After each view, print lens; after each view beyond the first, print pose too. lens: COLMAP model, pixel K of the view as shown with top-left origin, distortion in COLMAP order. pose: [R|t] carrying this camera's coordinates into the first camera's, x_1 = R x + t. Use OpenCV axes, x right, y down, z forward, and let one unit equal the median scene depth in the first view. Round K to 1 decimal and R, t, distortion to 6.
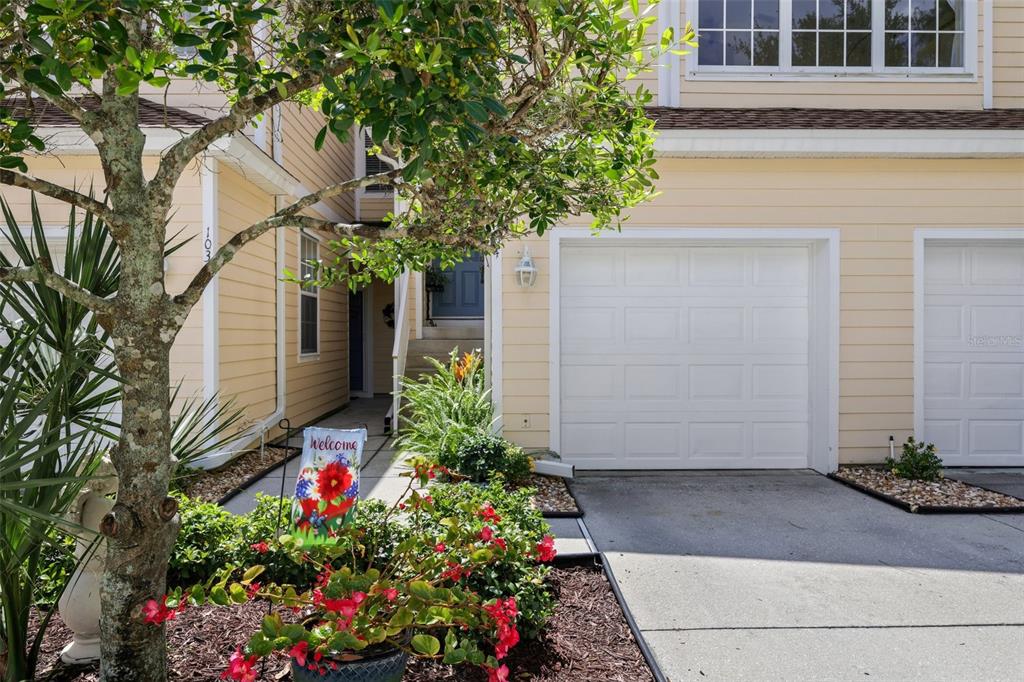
lens RADIAL K [[679.8, 0, 509.1], [0, 679.8, 336.6], [0, 0, 1]] dist [0.003483, 0.001645]
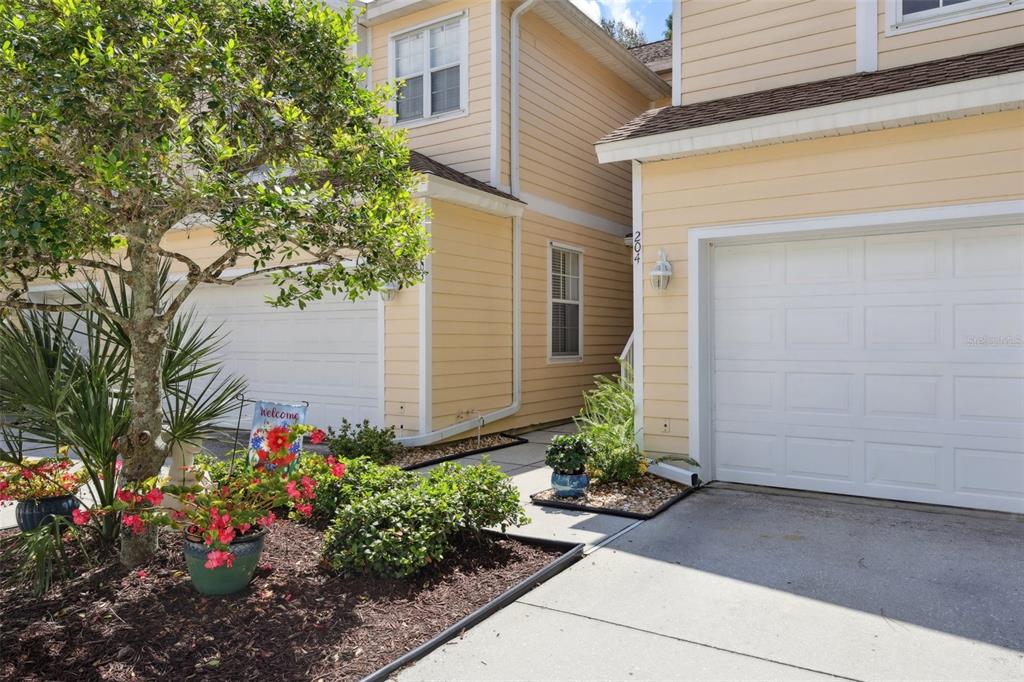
lens RADIAL K [[714.2, 0, 512.0], [0, 714.2, 341.0], [0, 0, 1]] dist [-0.001055, 0.000496]
pose [[0.823126, 0.002269, -0.567854, 1.103549], [-0.002265, 0.999997, 0.000711, -0.000463], [0.567854, 0.000701, 0.823129, 0.027791]]
